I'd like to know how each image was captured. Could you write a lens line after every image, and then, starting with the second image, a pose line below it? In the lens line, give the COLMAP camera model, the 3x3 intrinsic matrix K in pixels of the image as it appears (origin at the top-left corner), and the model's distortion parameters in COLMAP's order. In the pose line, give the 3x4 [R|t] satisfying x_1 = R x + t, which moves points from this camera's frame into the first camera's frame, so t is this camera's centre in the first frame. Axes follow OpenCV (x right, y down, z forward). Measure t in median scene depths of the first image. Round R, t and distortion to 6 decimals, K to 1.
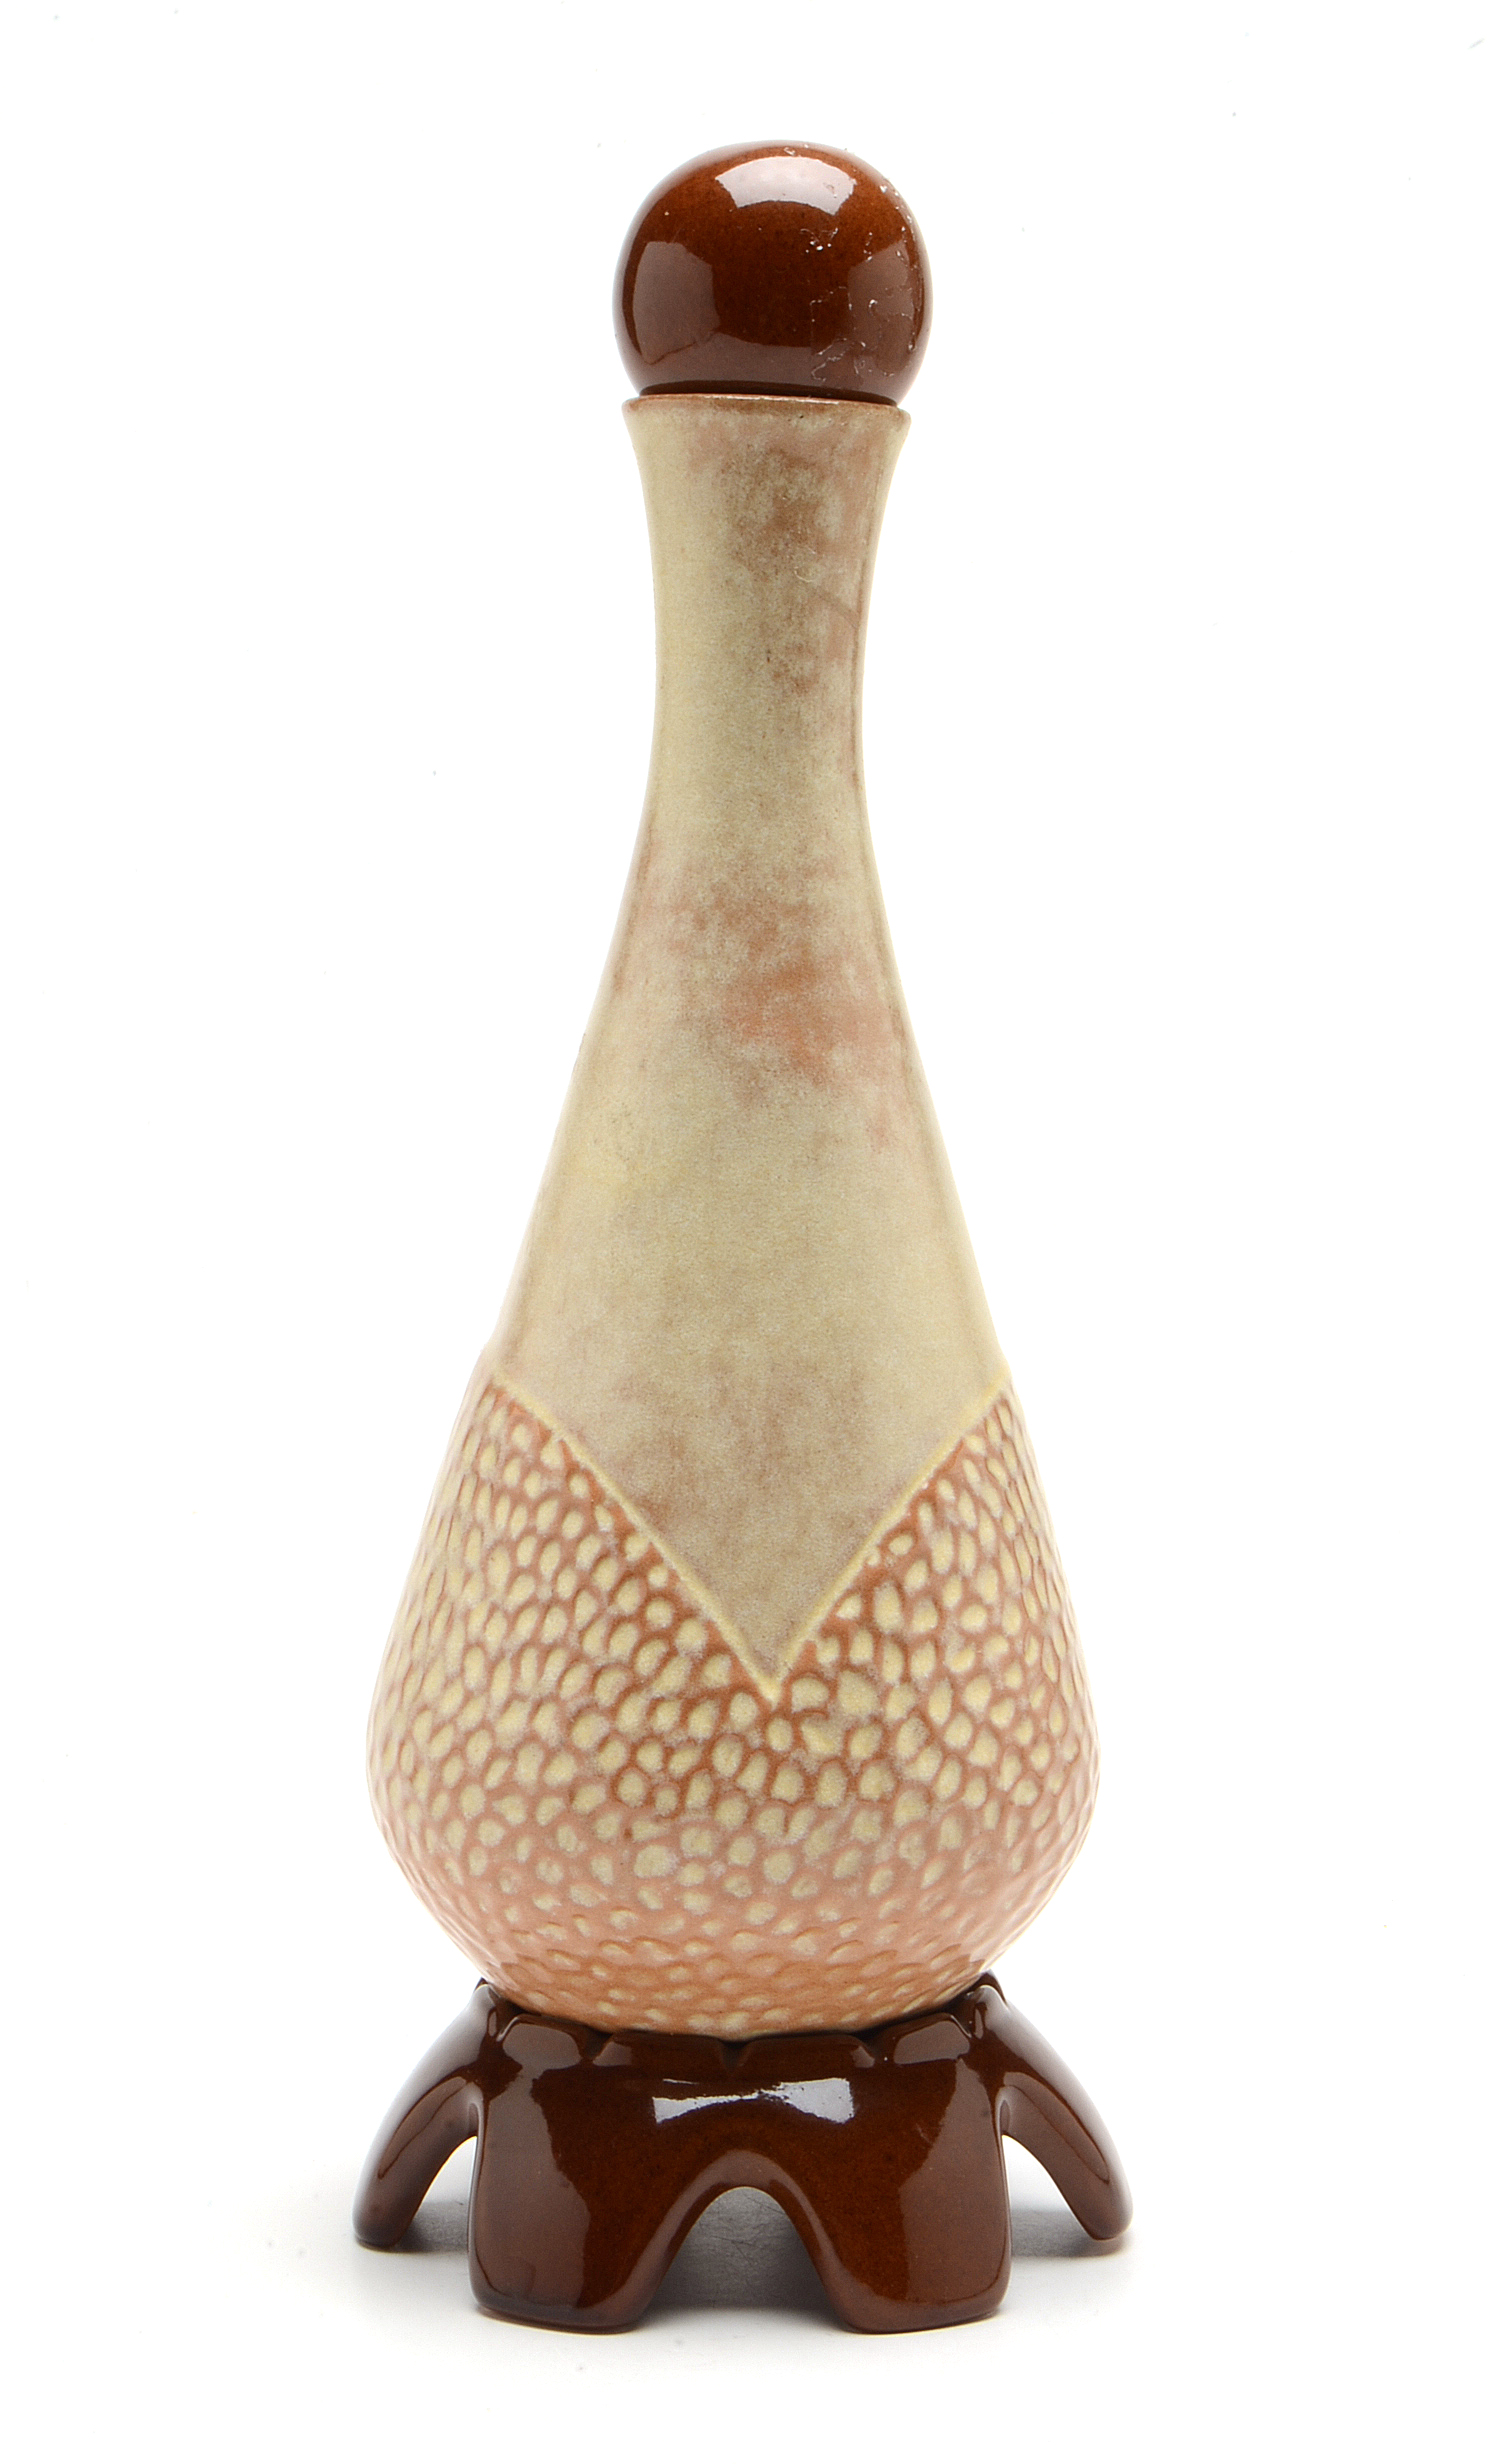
lens RADIAL K [[5035.1, 0, 744.0], [0, 5035.1, 1232.0], [0, 0, 1]] dist [-0.064324, -0.032761]
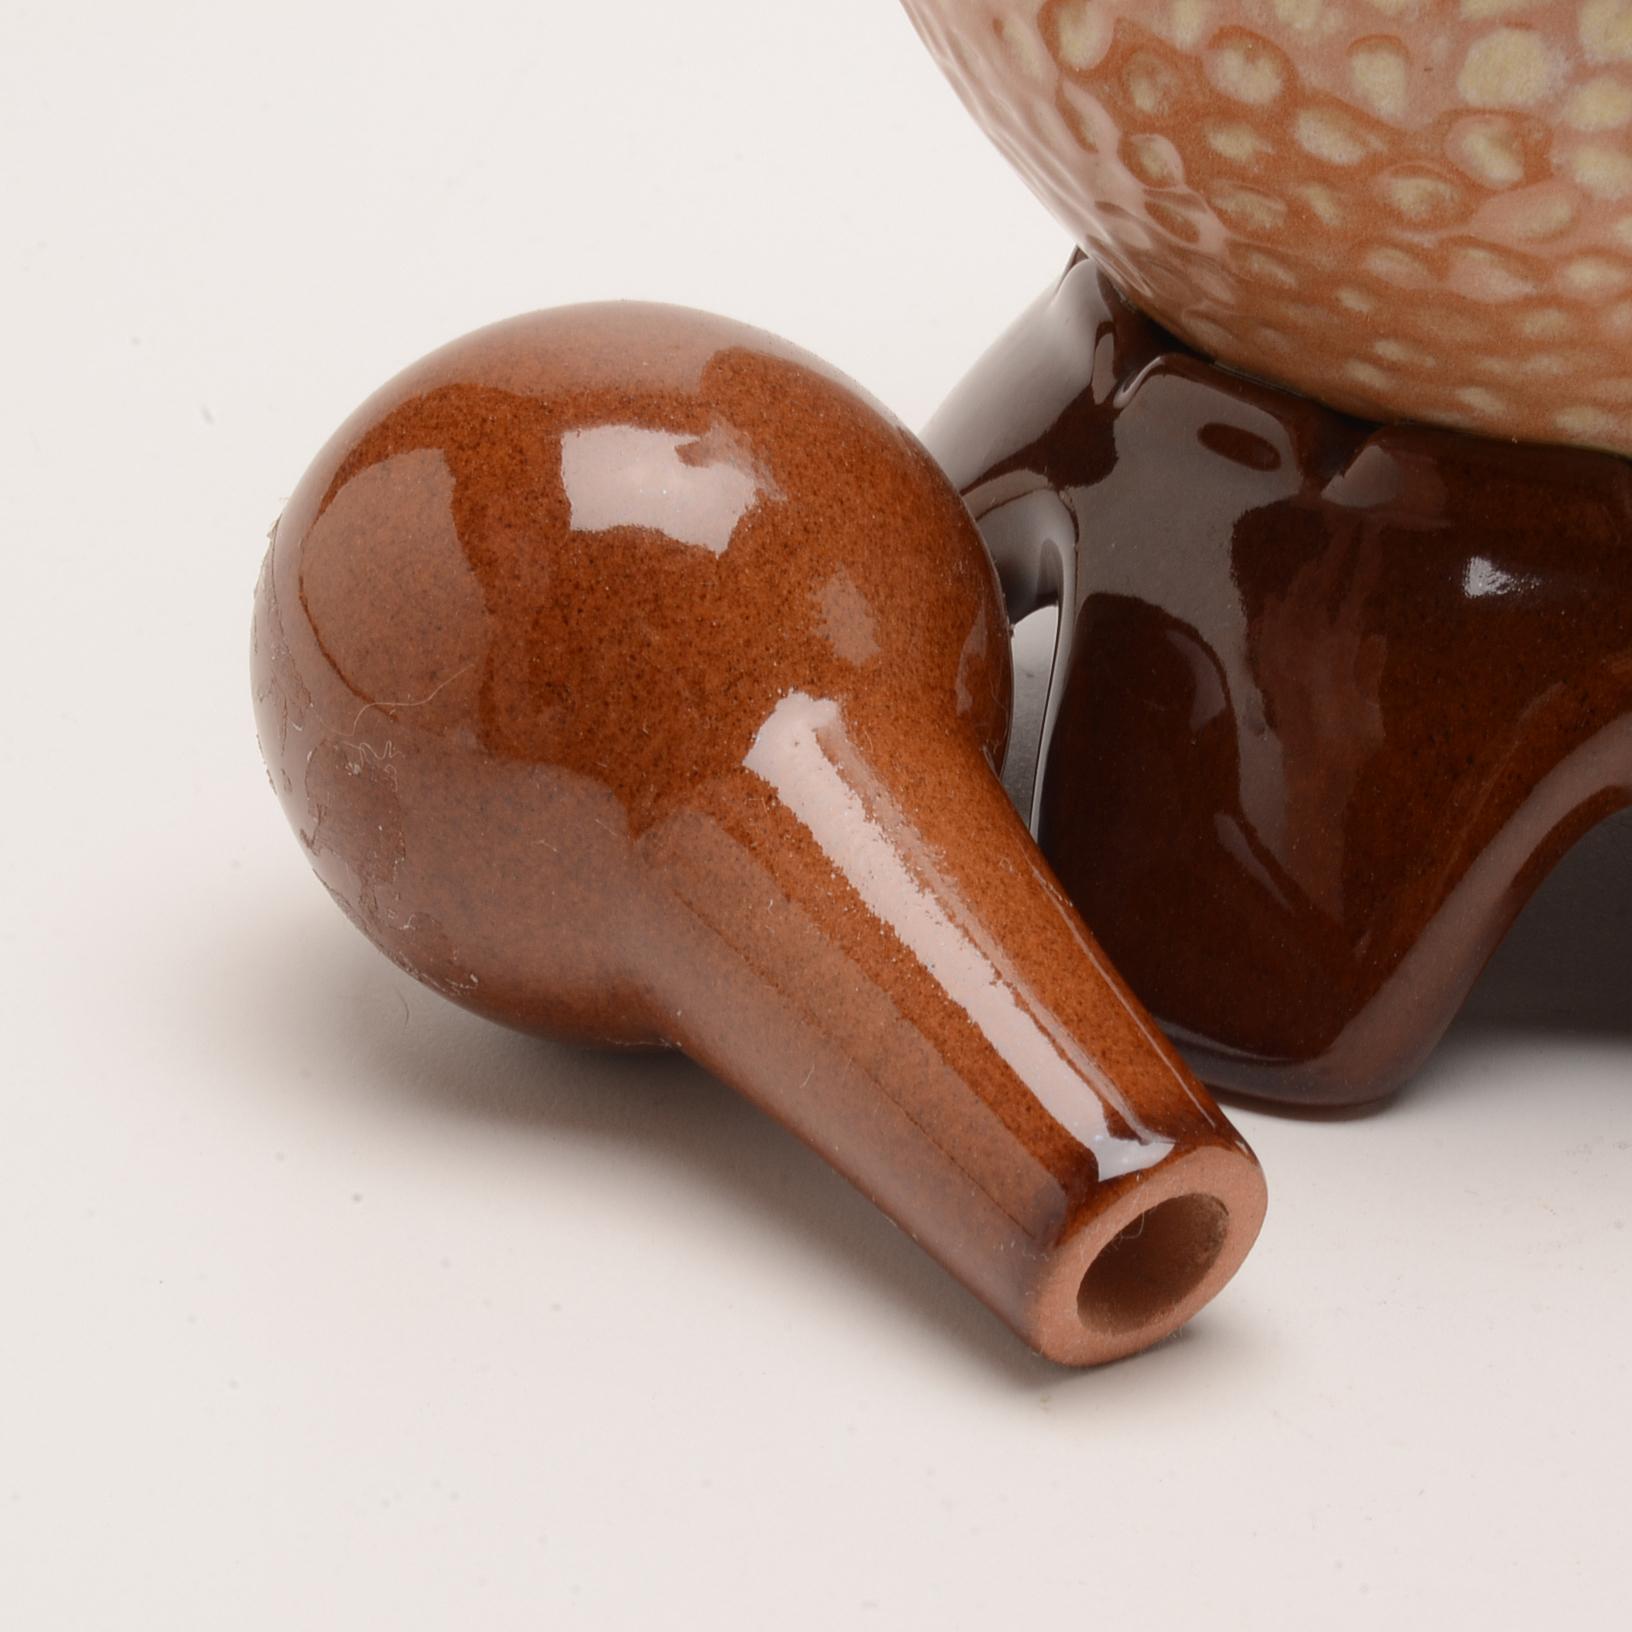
lens RADIAL K [[5330.8, 0, 816.0], [0, 5330.8, 816.0], [0, 0, 1]] dist [-0.019204, -0.139504]
pose [[0.992923, 0.057364, -0.103991, -0.024819], [-0.019669, 0.942952, 0.332348, 0.039483], [0.117123, -0.327950, 0.937406, 0.560393]]
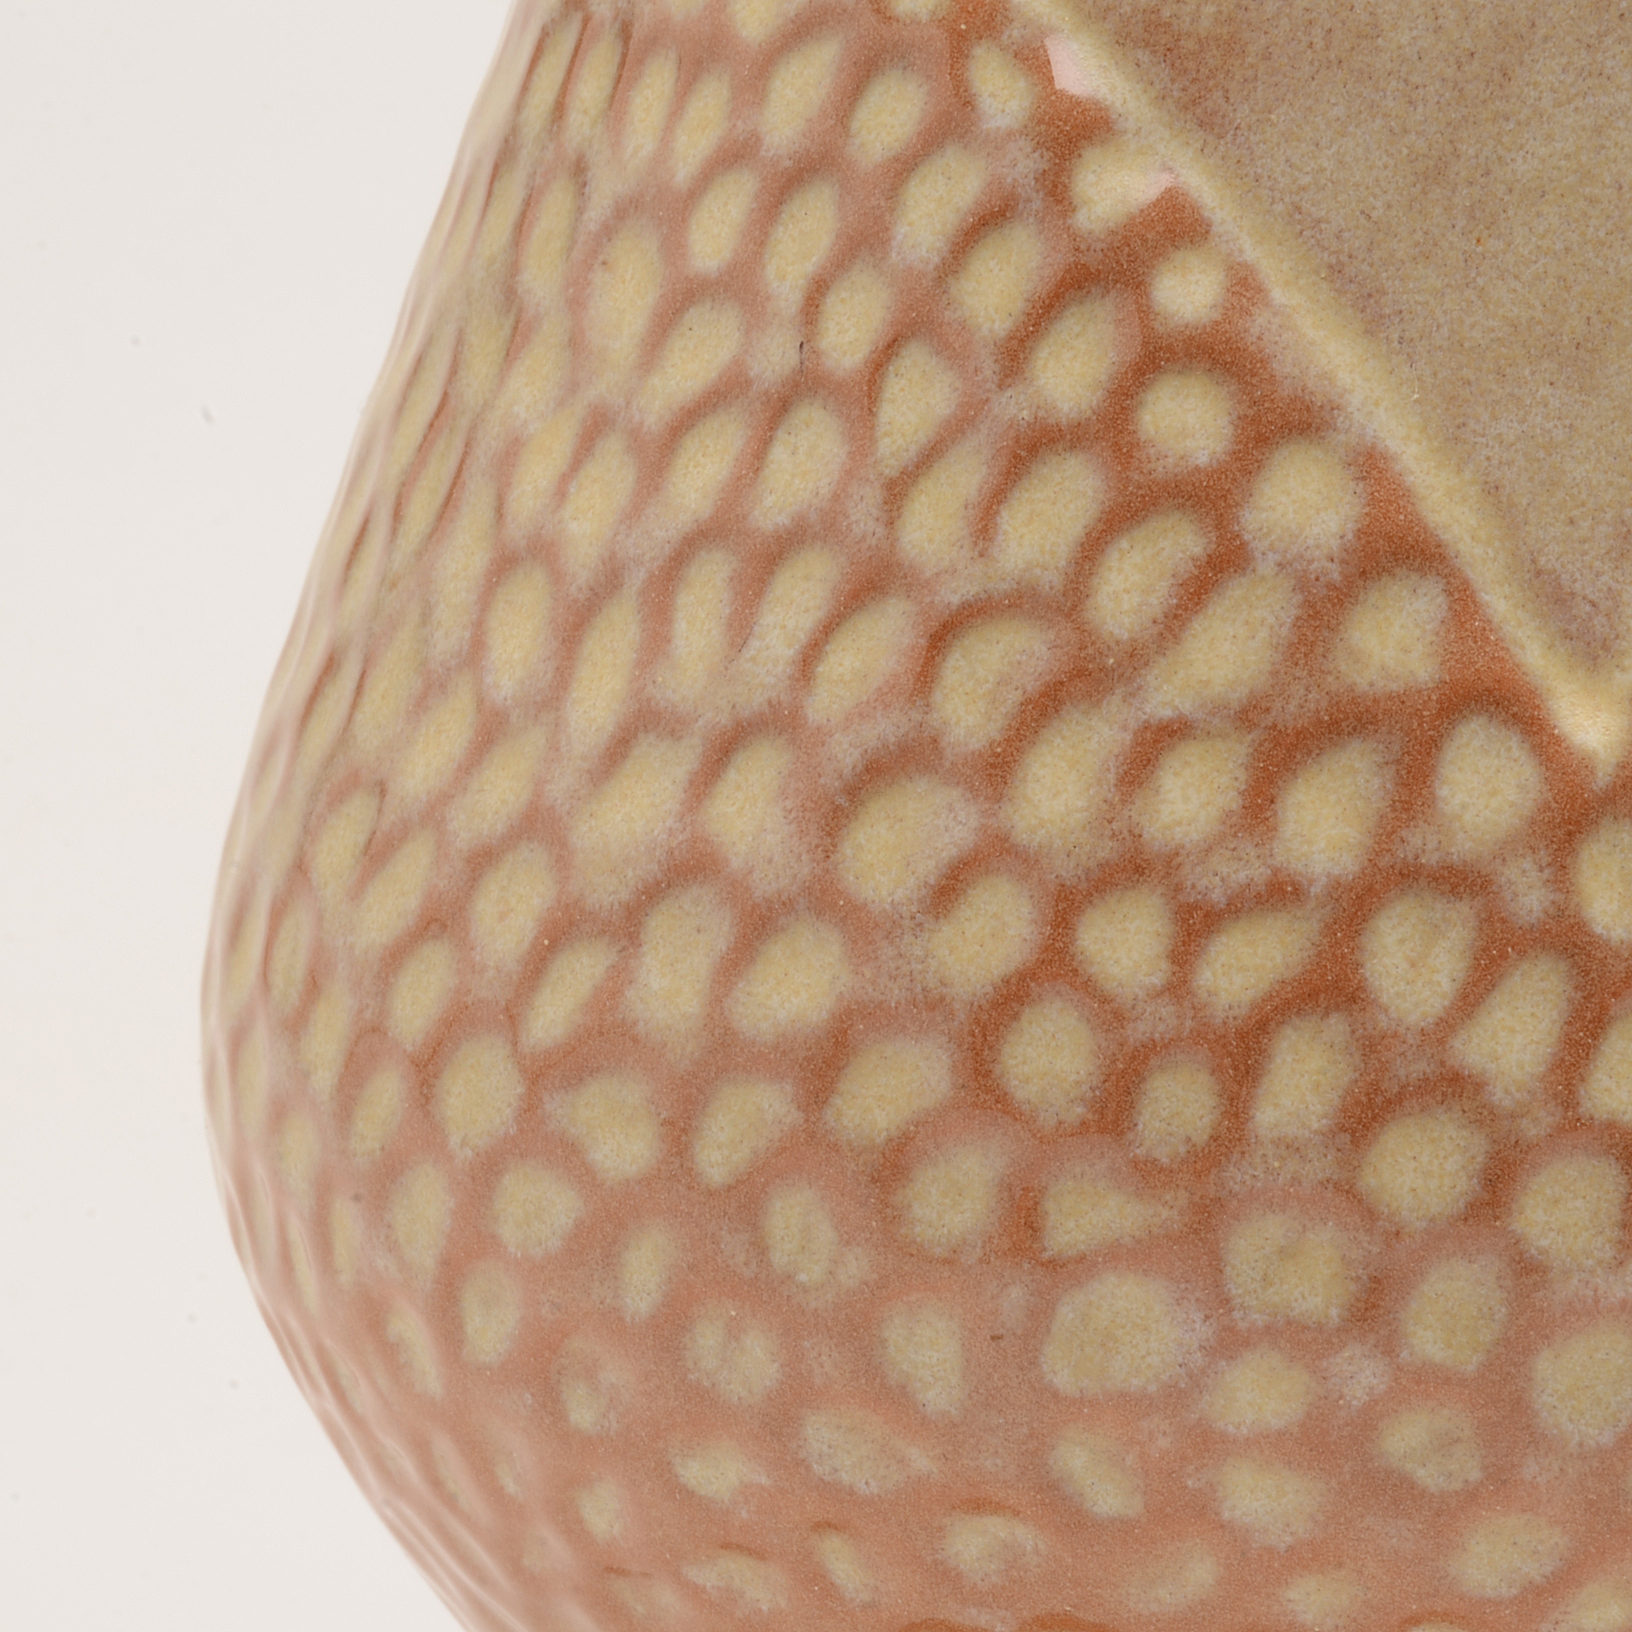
lens RADIAL K [[5330.8, 0, 816.0], [0, 5330.8, 816.0], [0, 0, 1]] dist [-0.019204, -0.139504]
pose [[0.996100, 0.052633, -0.070812, -0.015035], [-0.053498, 0.998514, -0.010363, 0.099743], [0.070161, 0.014111, 0.997436, 0.704935]]
